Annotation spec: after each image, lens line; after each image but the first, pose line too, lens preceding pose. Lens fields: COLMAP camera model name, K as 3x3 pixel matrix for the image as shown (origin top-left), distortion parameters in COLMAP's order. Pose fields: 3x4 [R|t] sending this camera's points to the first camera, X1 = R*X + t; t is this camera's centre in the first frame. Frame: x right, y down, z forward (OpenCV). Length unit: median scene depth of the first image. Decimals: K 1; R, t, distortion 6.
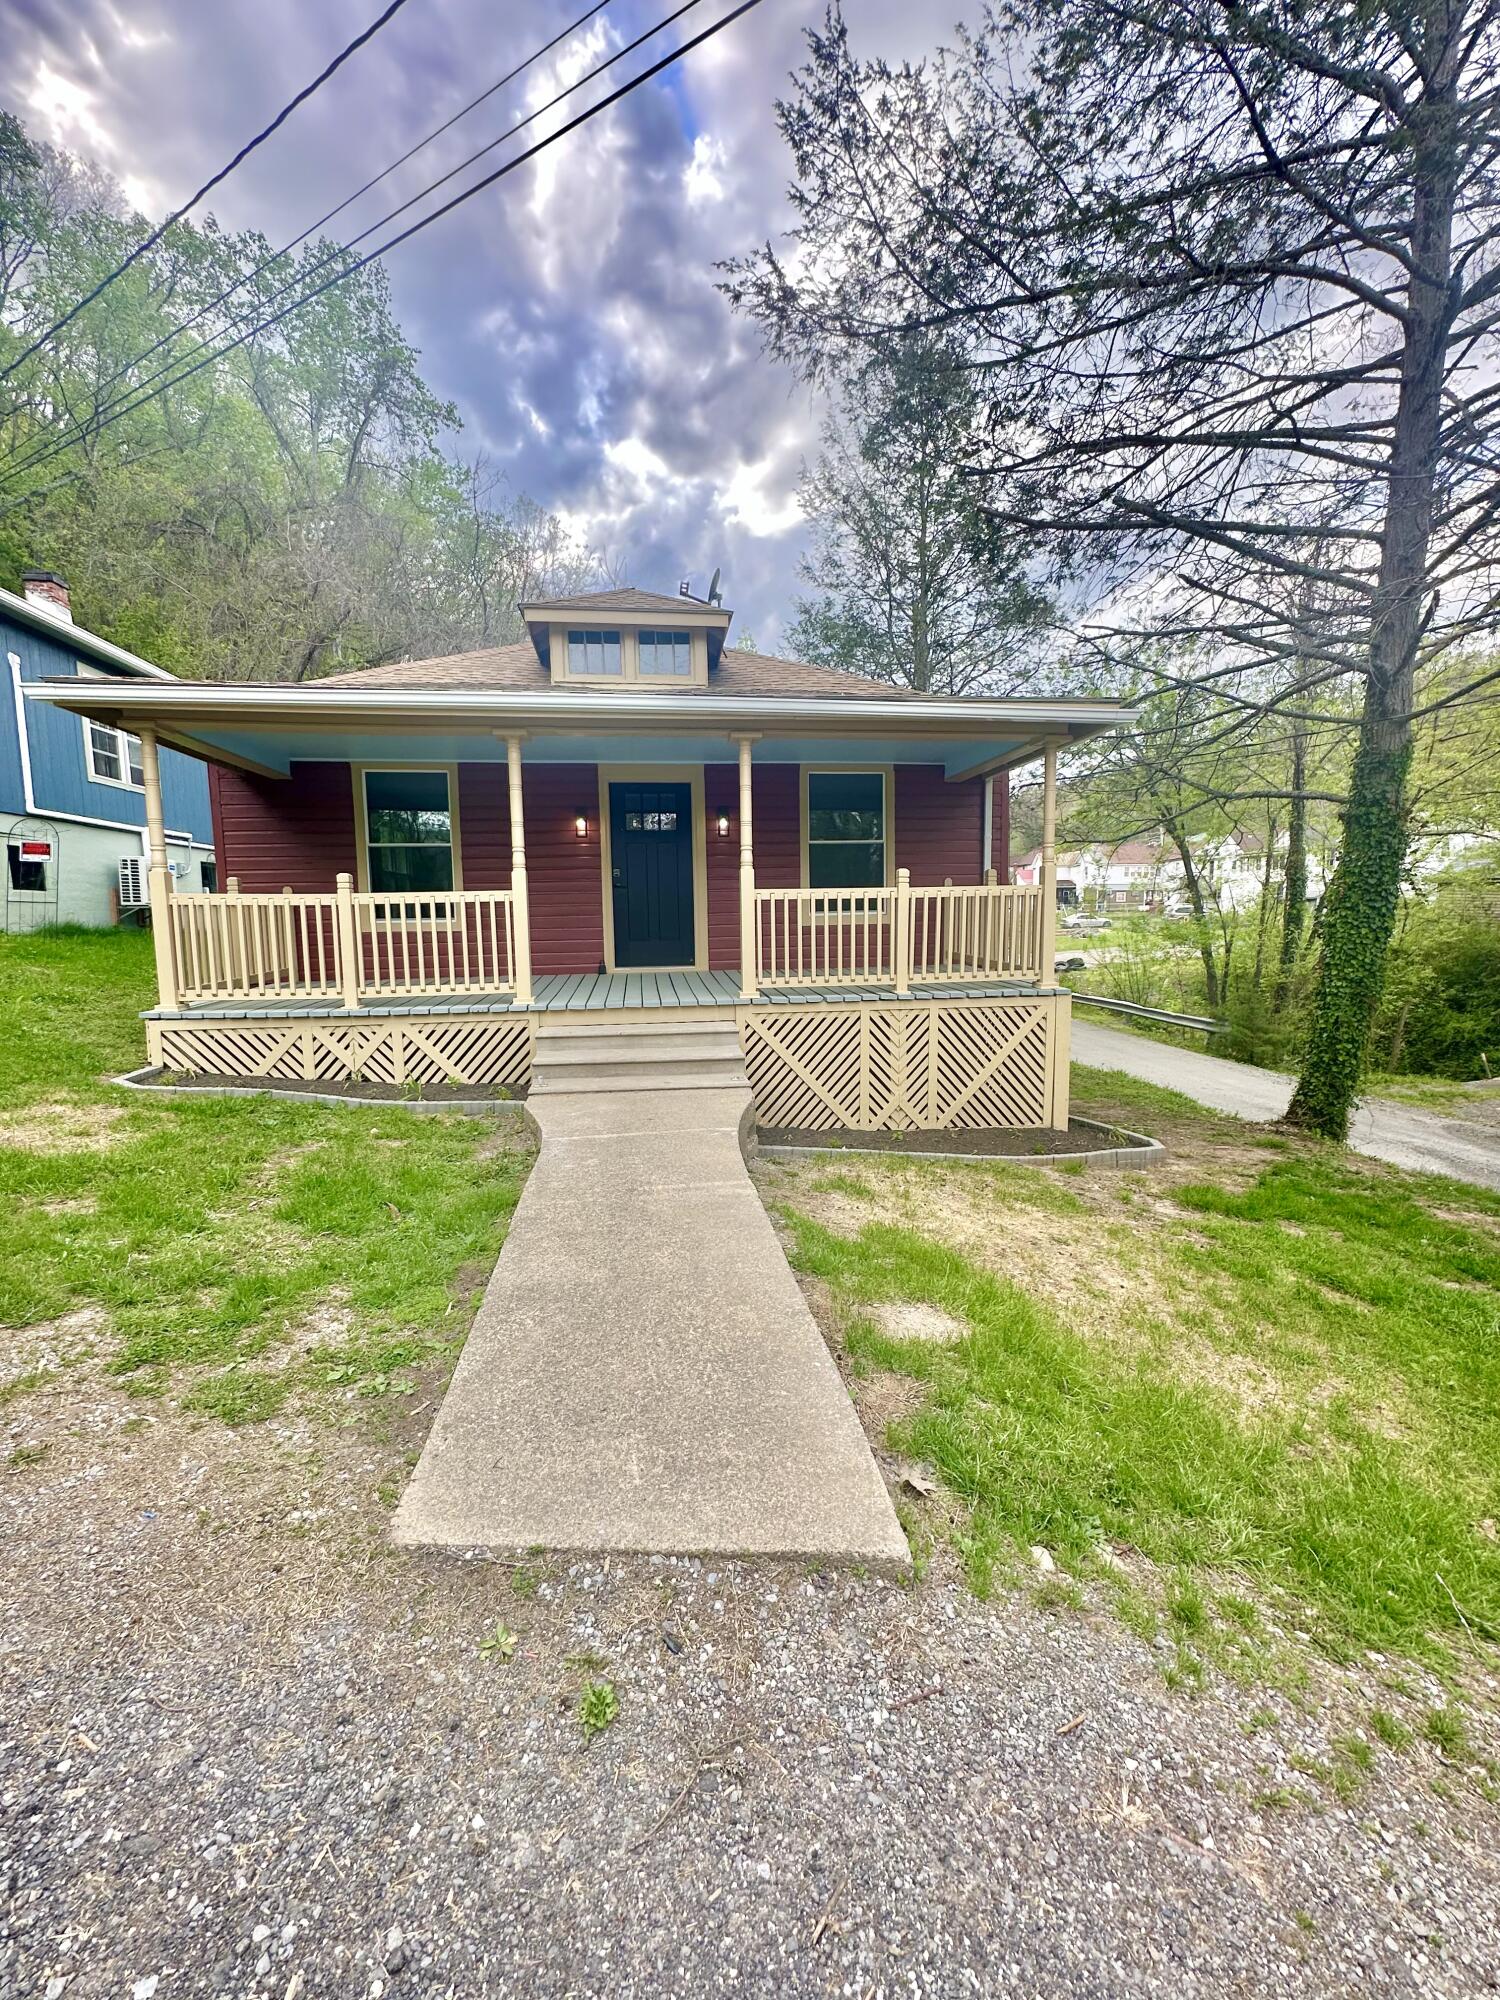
lens RADIAL K [[799.3, 0, 730.2], [0, 799.3, 1006.3], [0, 0, 1]] dist [-0.002189, 0.000635]
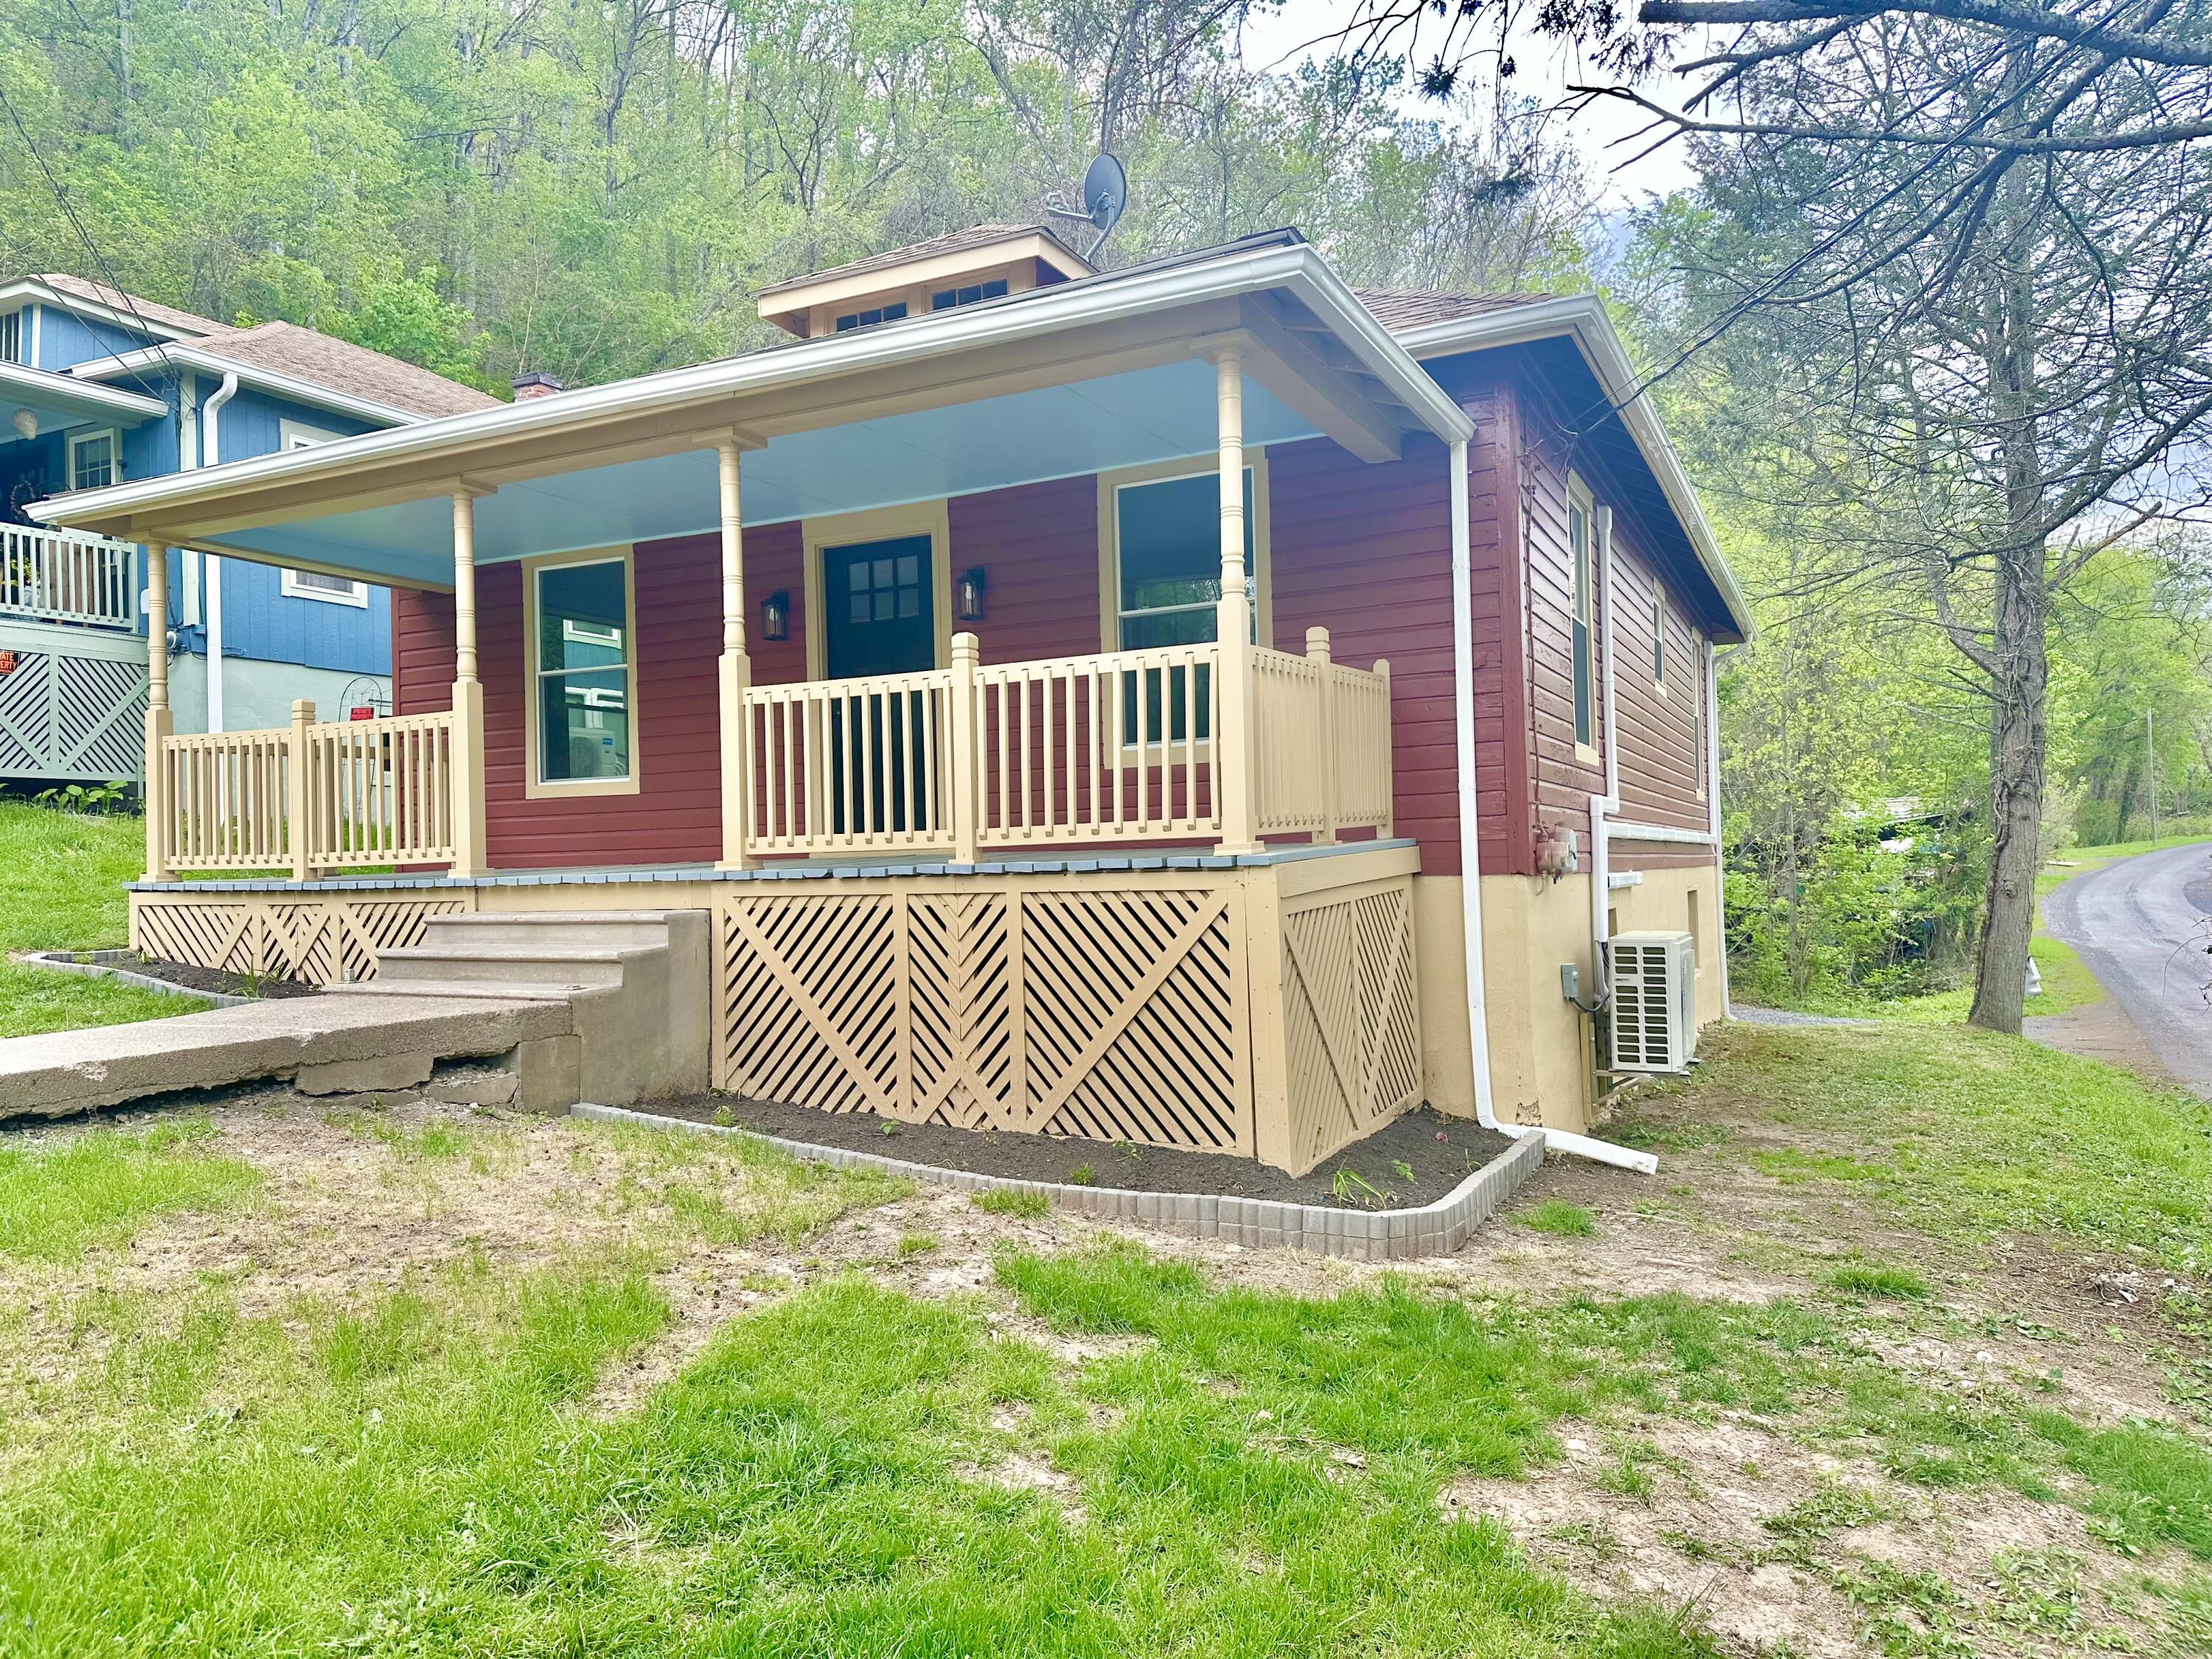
lens RADIAL K [[1547.1, 0, 1069.4], [0, 1547.1, 831.2], [0, 0, 1]] dist [0.080027, -0.122360]
pose [[0.828946, -0.016574, -0.559083, 0.876836], [-0.050825, 0.993194, -0.104801, 0.068447], [0.557014, 0.115290, 0.822462, 0.197022]]
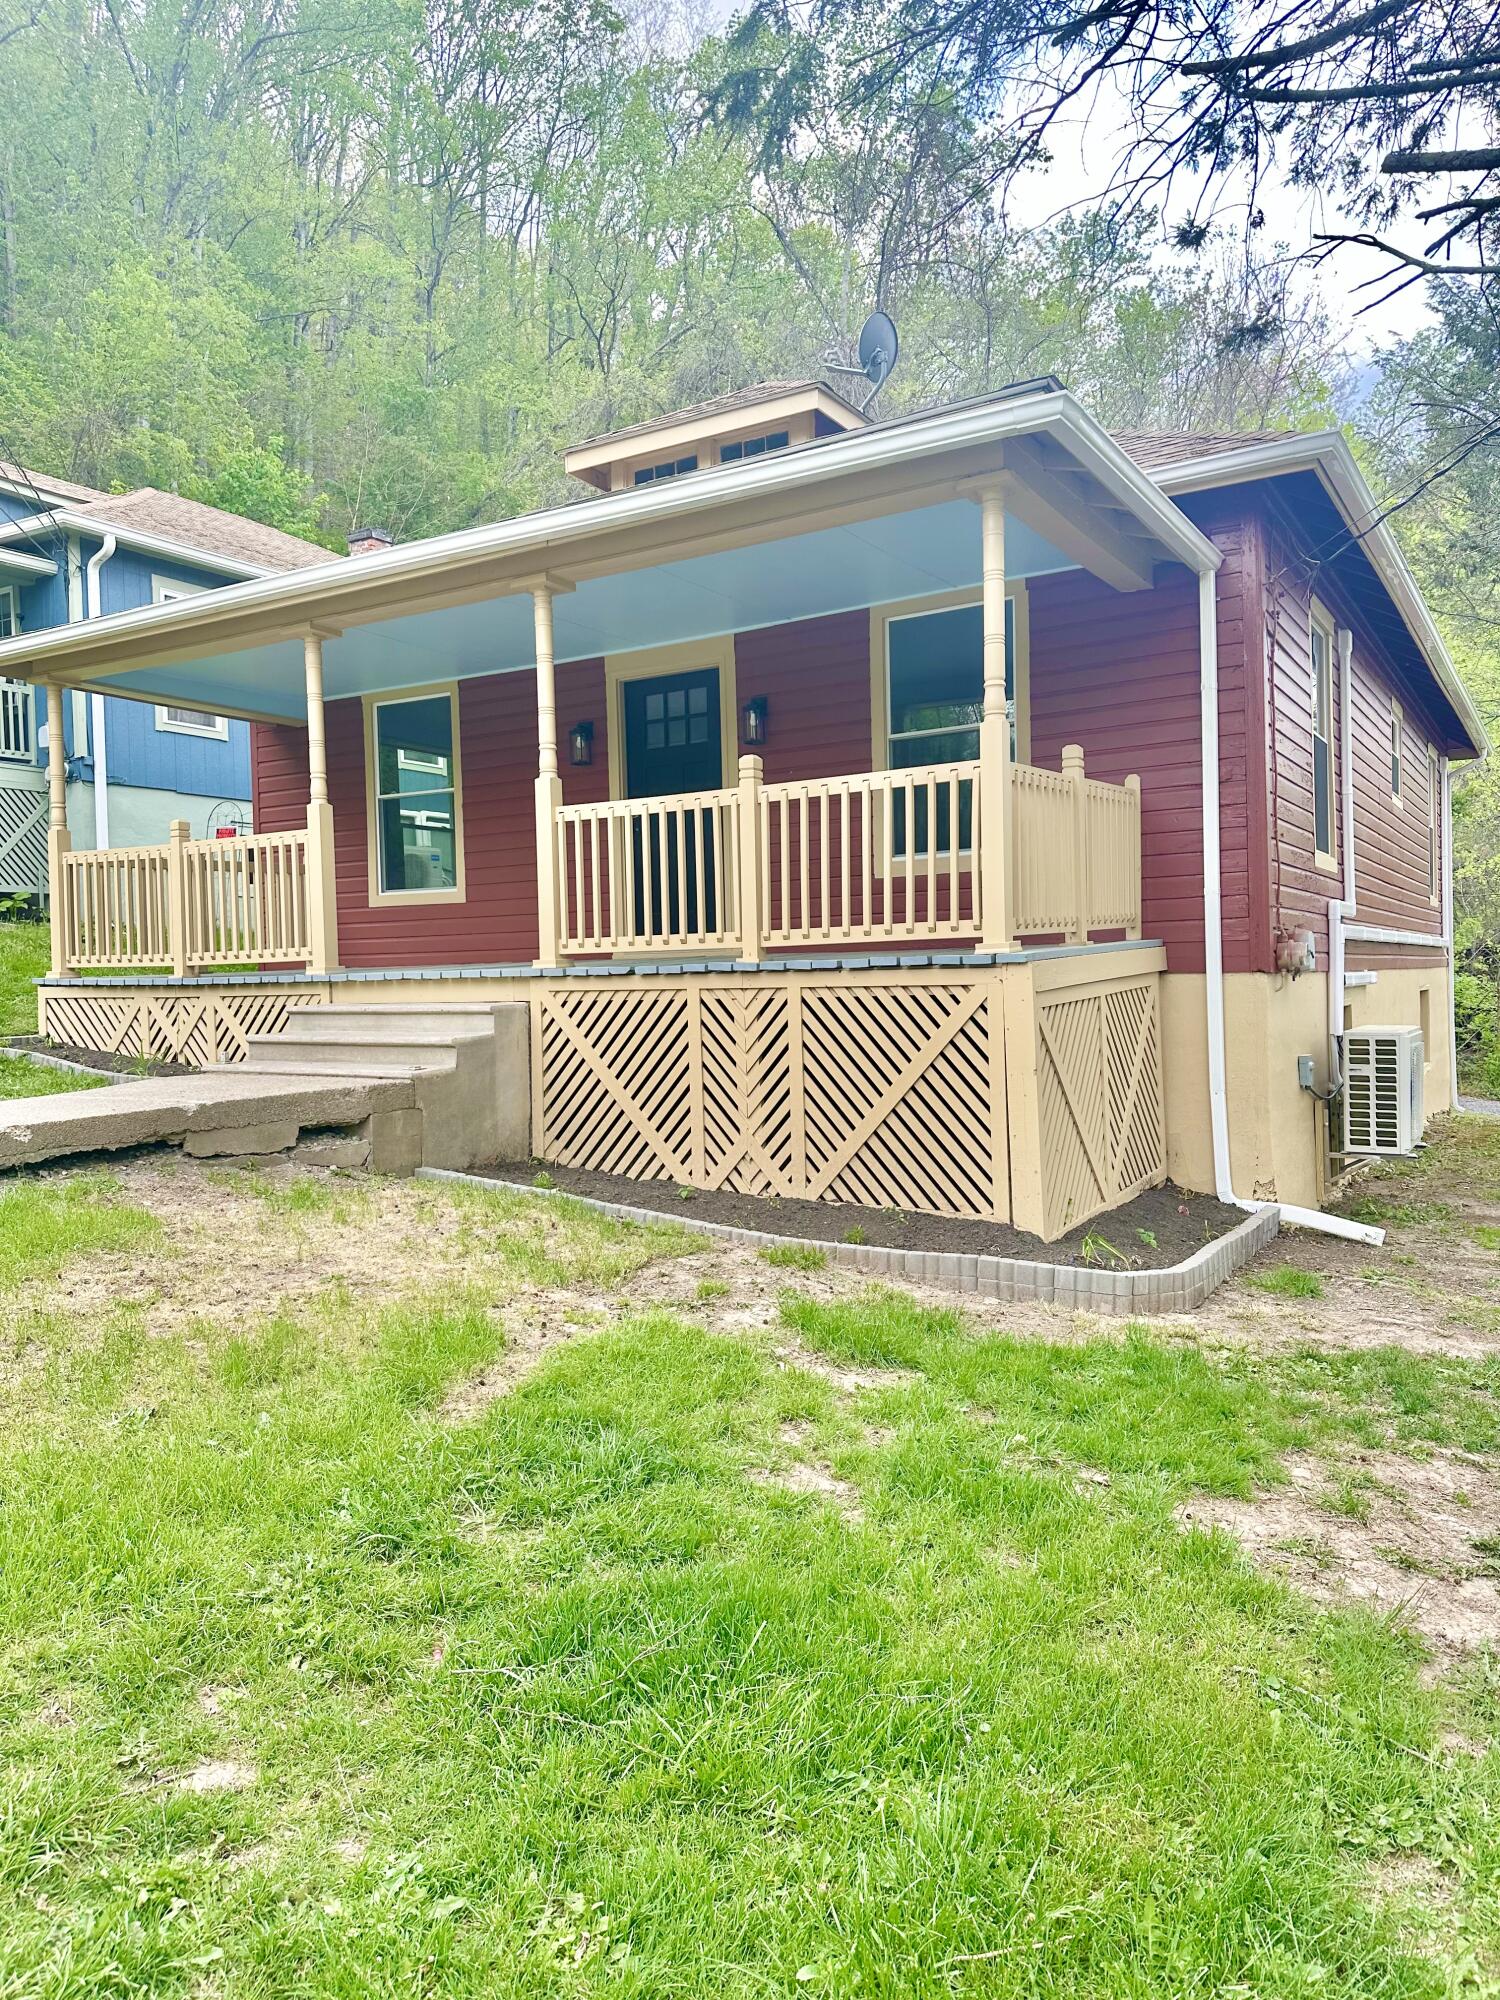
lens RADIAL K [[1396.0, 0, 730.3], [0, 1396.0, 995.7], [0, 0, 1]] dist [0.089817, -0.146501]
pose [[0.782581, 0.007888, -0.622498, 0.882732], [-0.057791, 0.996523, -0.060025, 0.074742], [0.619860, 0.082950, 0.780316, 0.183292]]
